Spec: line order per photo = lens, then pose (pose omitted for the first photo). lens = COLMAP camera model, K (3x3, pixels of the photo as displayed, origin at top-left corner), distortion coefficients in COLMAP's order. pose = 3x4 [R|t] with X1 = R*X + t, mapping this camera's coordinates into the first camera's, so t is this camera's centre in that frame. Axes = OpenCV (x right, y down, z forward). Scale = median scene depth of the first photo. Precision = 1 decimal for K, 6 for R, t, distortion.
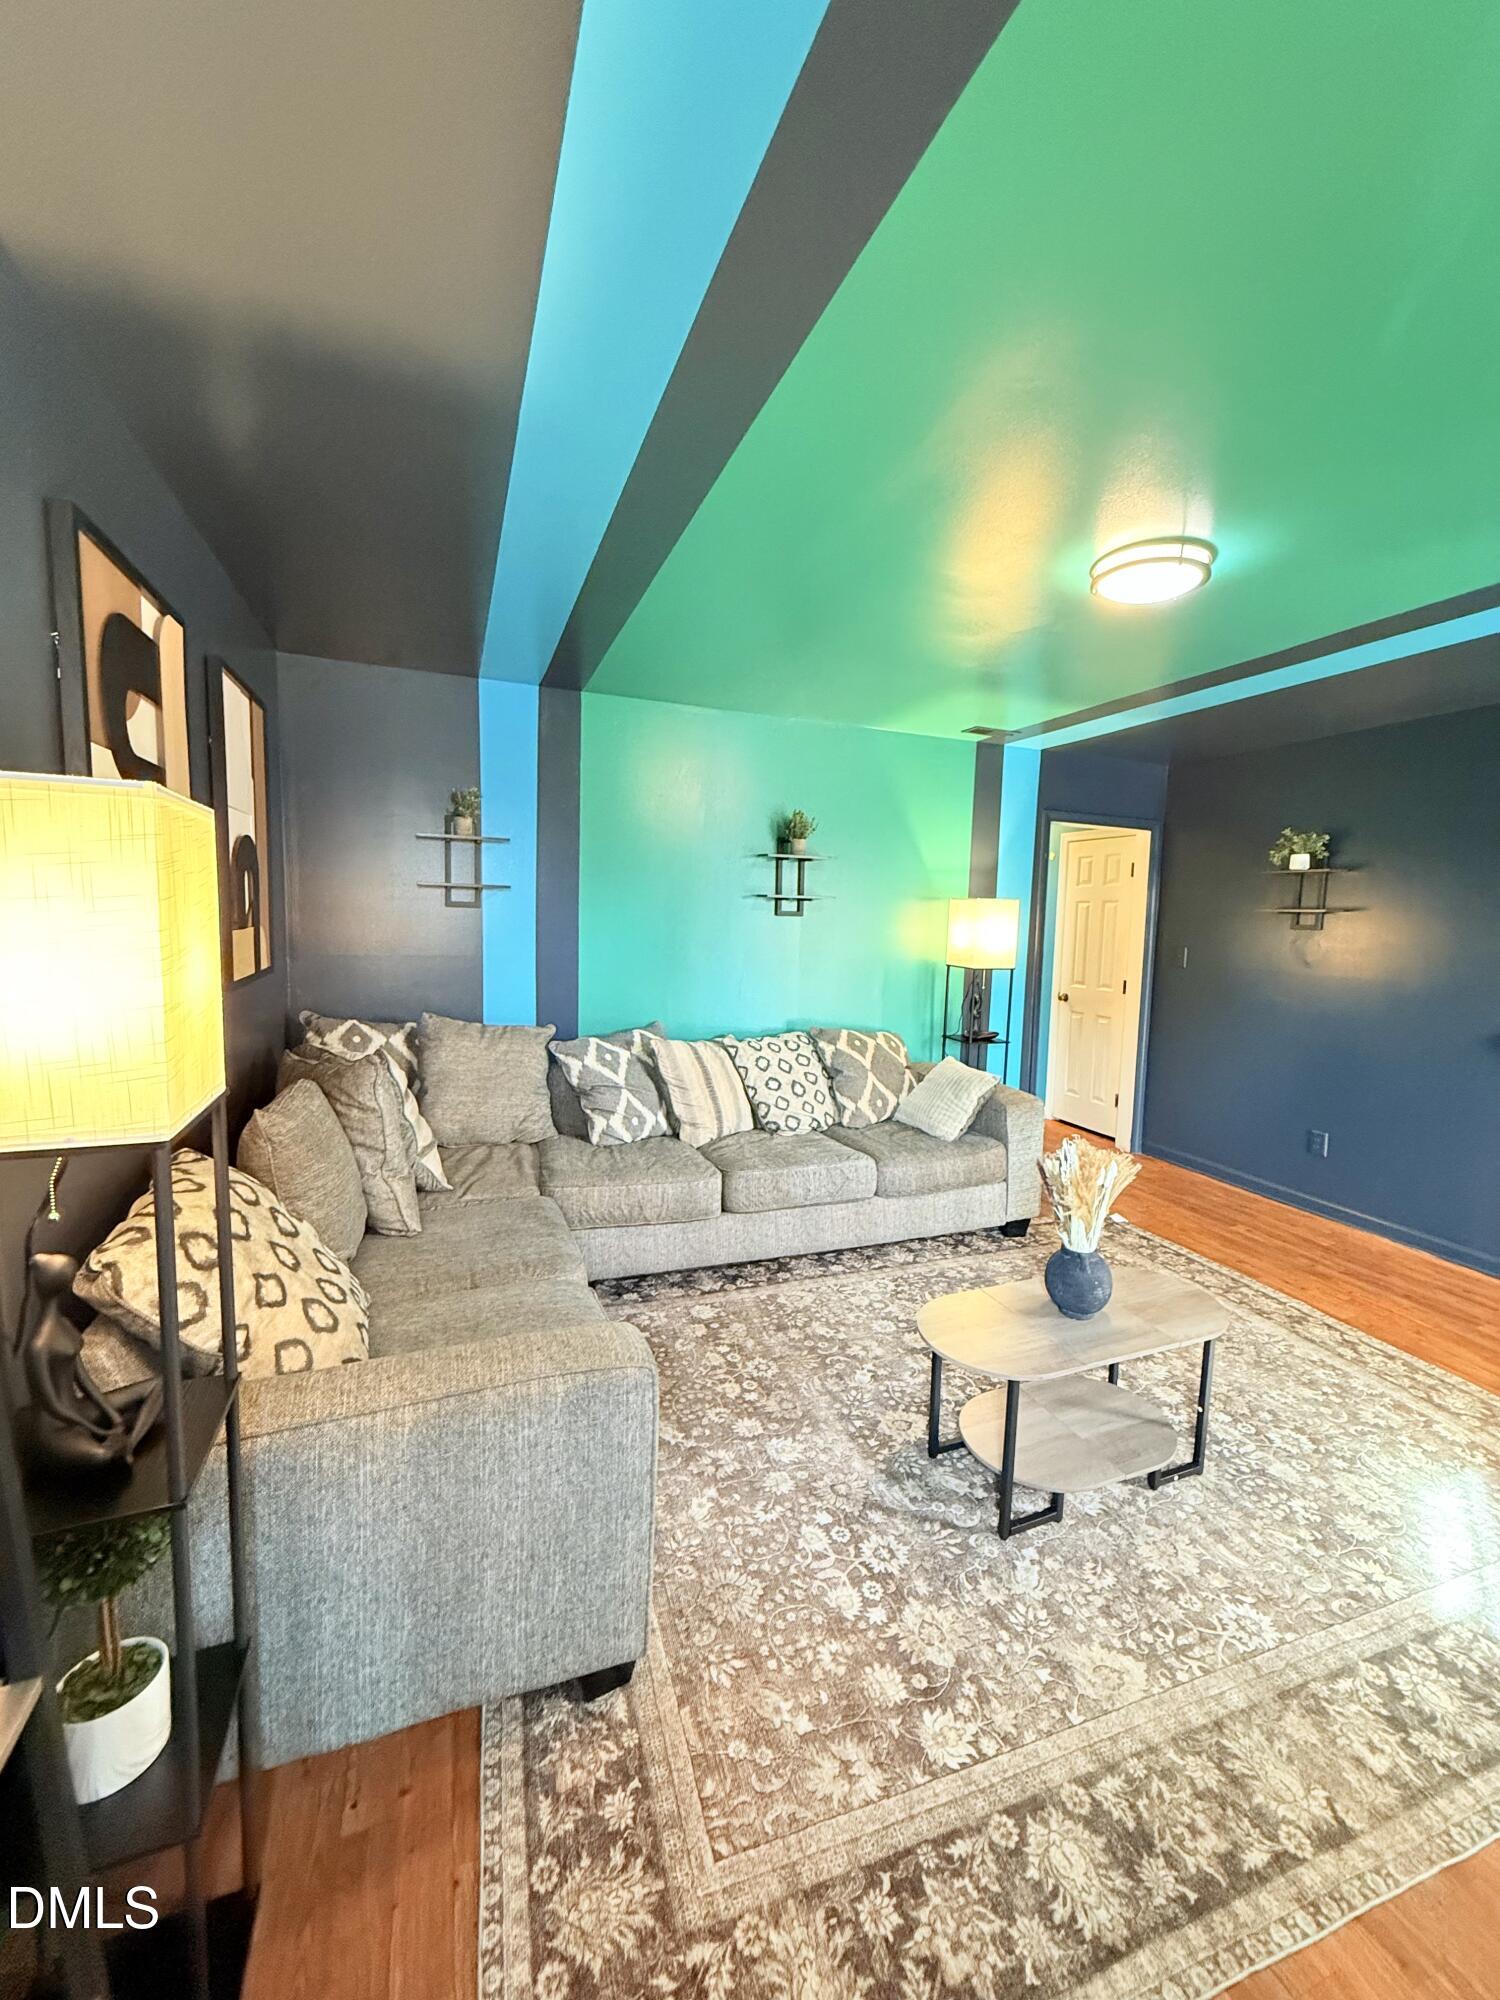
lens RADIAL K [[794.1, 0, 752.5], [0, 794.1, 991.2], [0, 0, 1]] dist [0.000860, -0.000573]
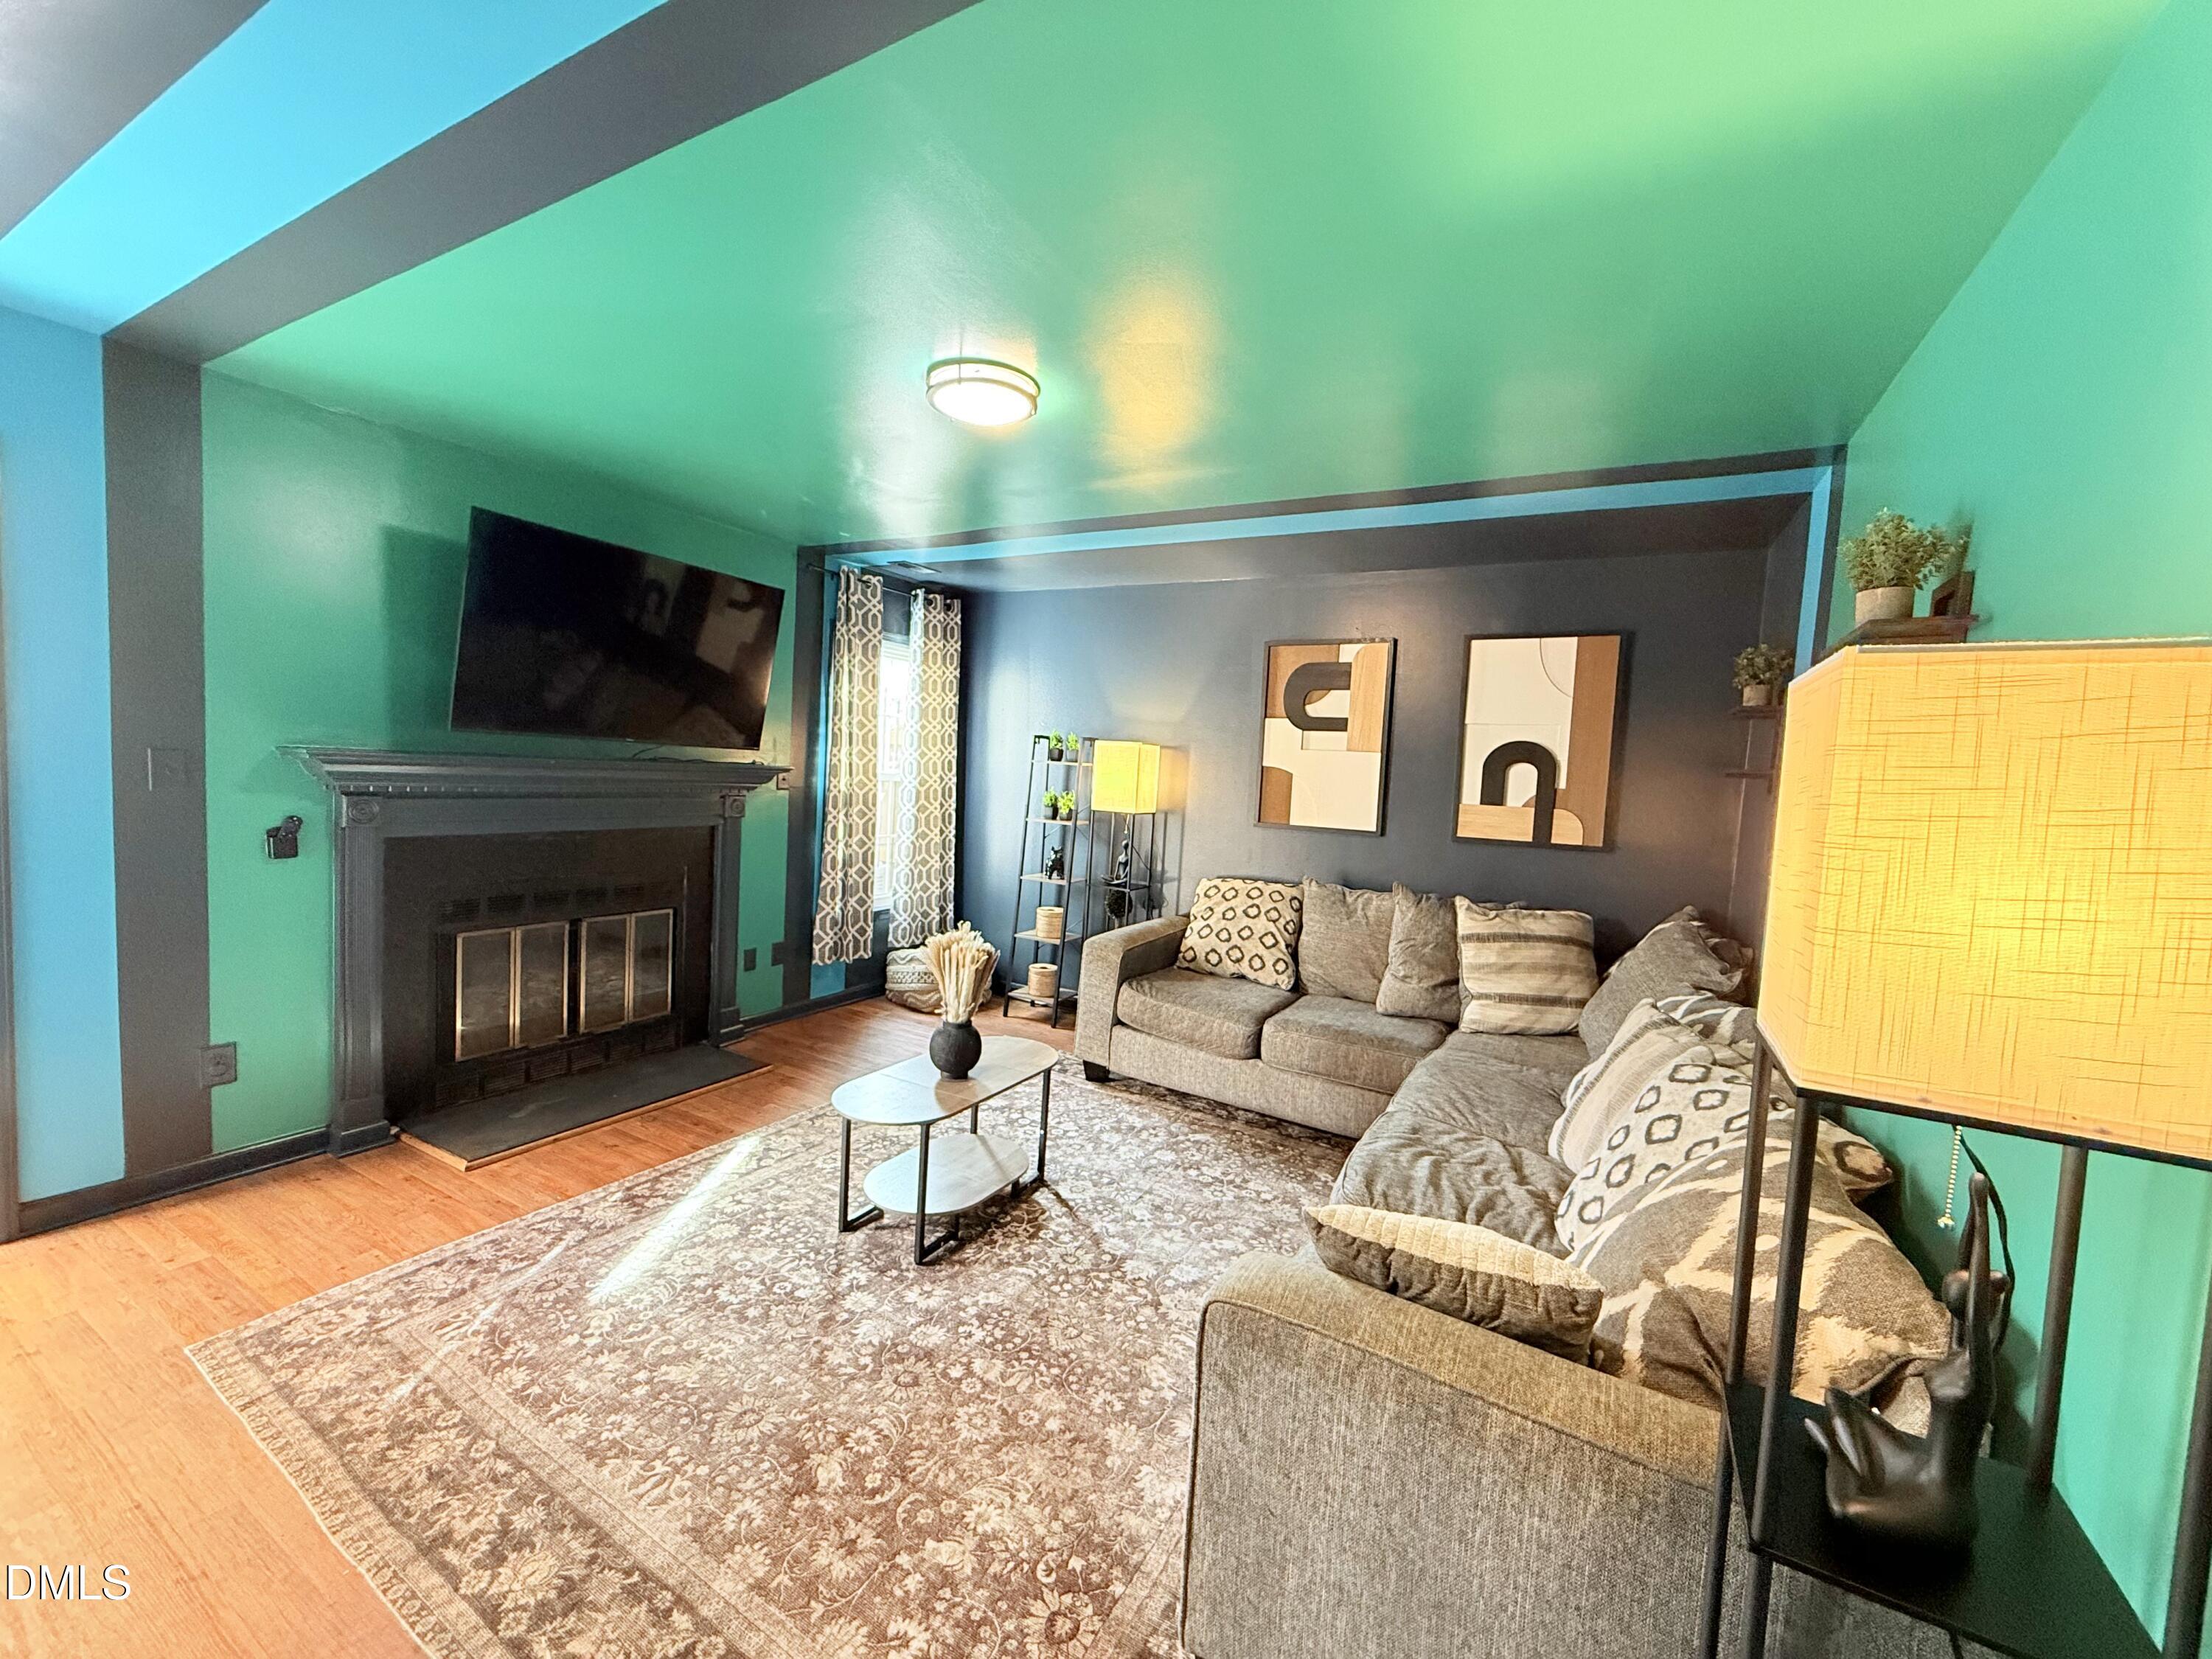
lens RADIAL K [[878.3, 0, 1100.0], [0, 878.3, 825.1], [0, 0, 1]] dist [0.000860, -0.000573]
pose [[-0.770458, -0.033124, -0.636629, 0.766754], [-0.142547, 0.982315, 0.121403, -0.112109], [0.621349, 0.184285, -0.761554, 1.453752]]
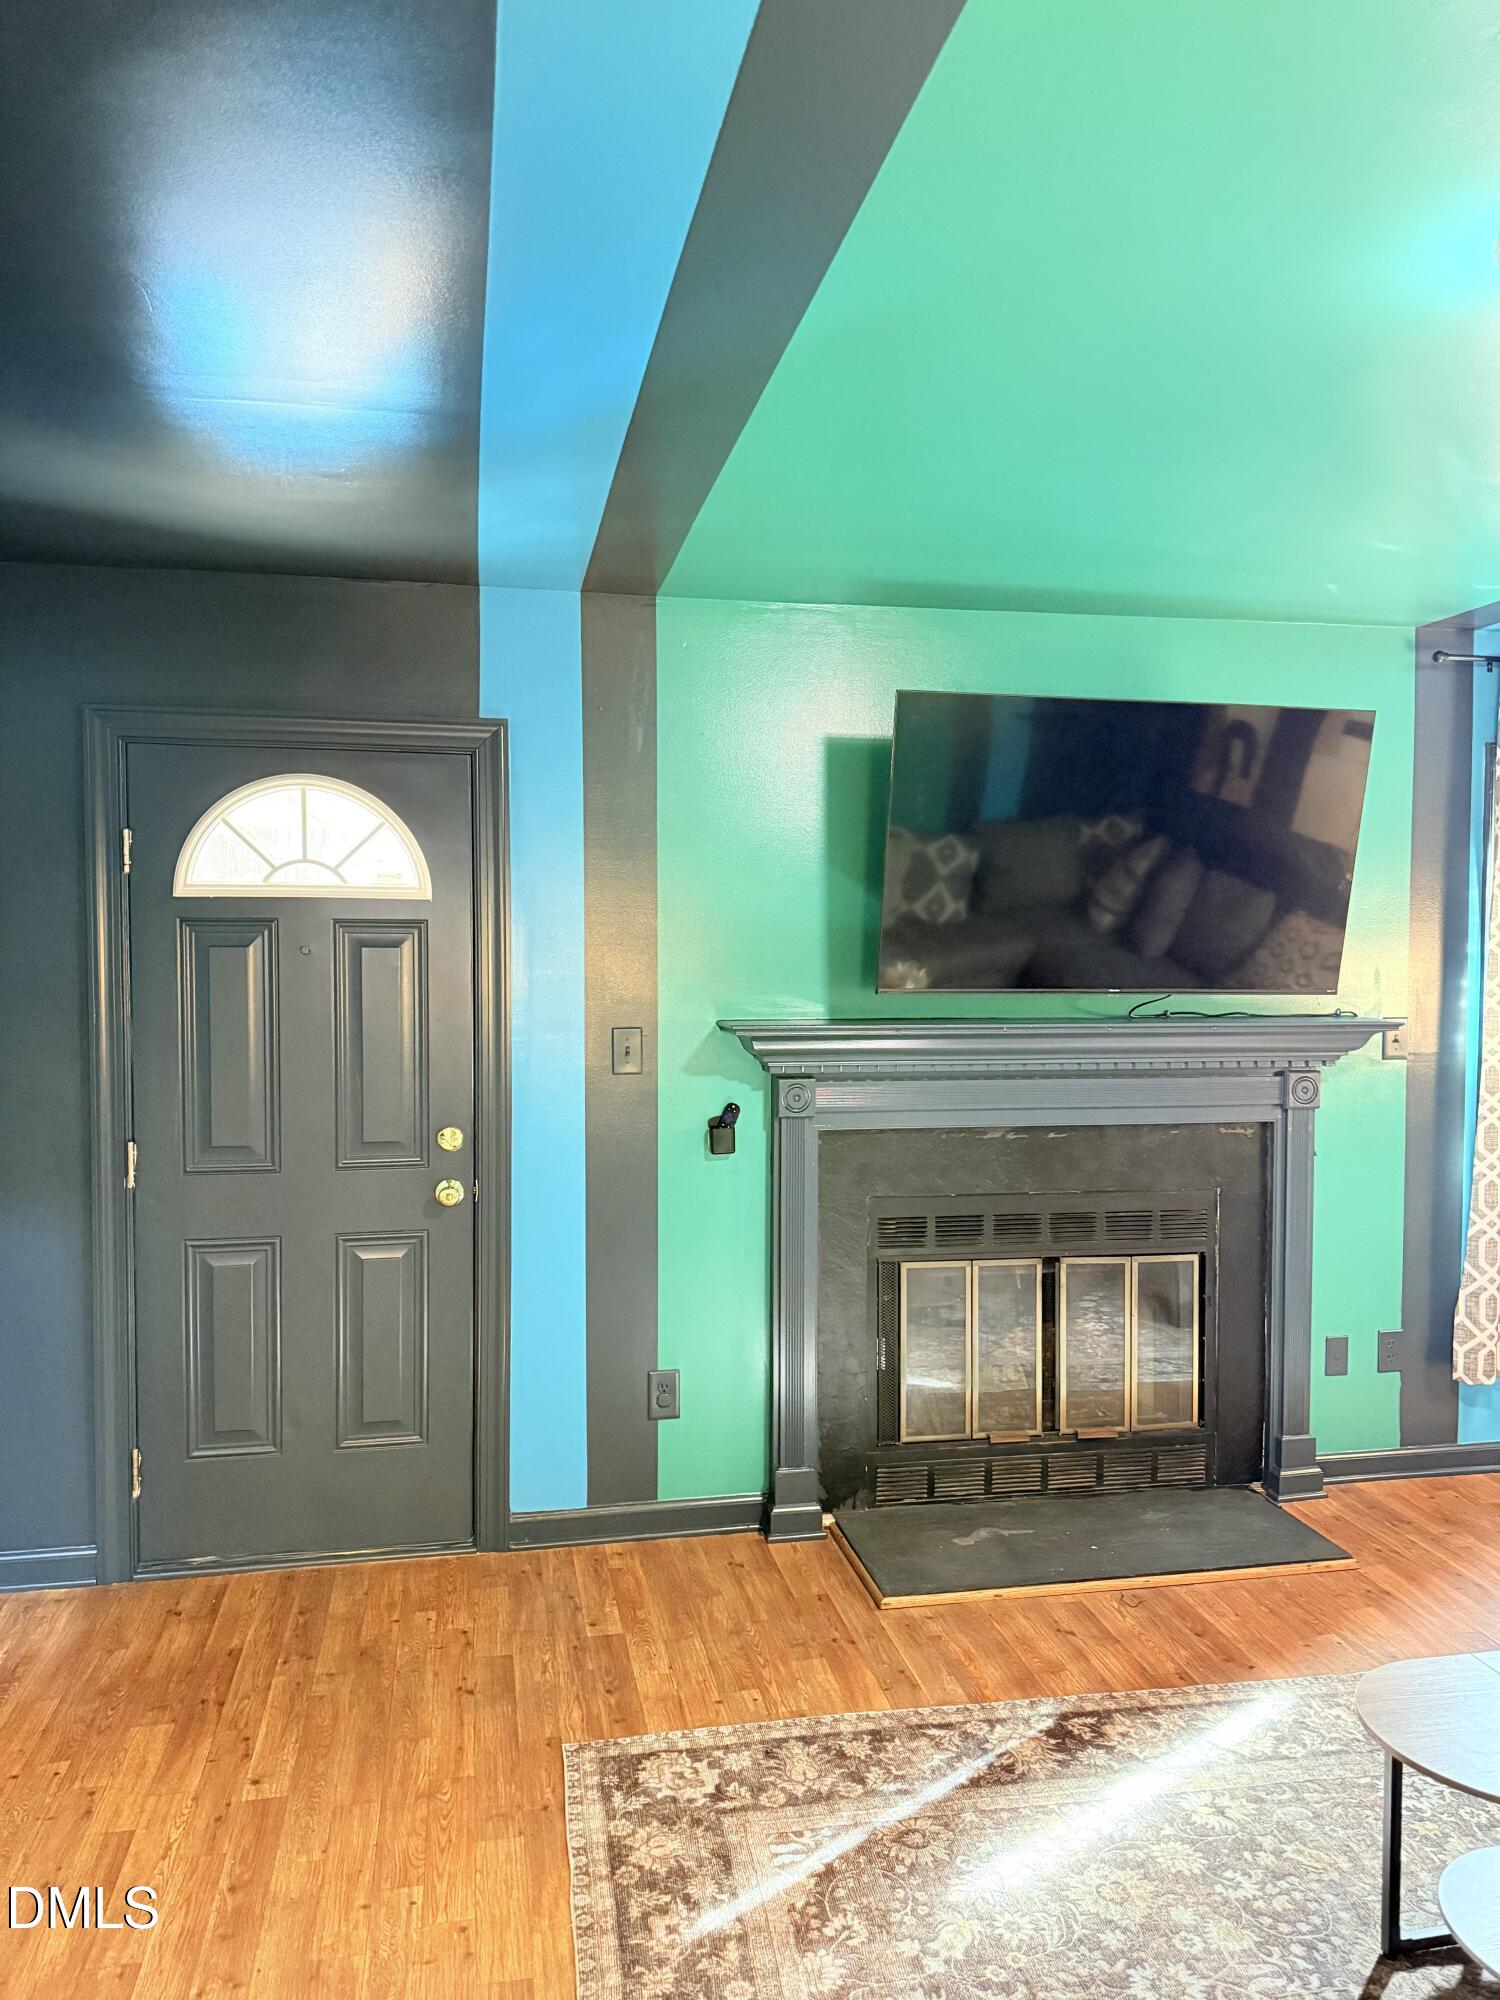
lens RADIAL K [[1424.4, 0, 752.2], [0, 1424.4, 981.3], [0, 0, 1]] dist [0.012879, -0.009775]
pose [[-0.984880, -0.040764, 0.168371, 0.610139], [-0.019550, 0.991865, 0.125785, -0.147314], [-0.172129, 0.120591, -0.977665, 1.407803]]
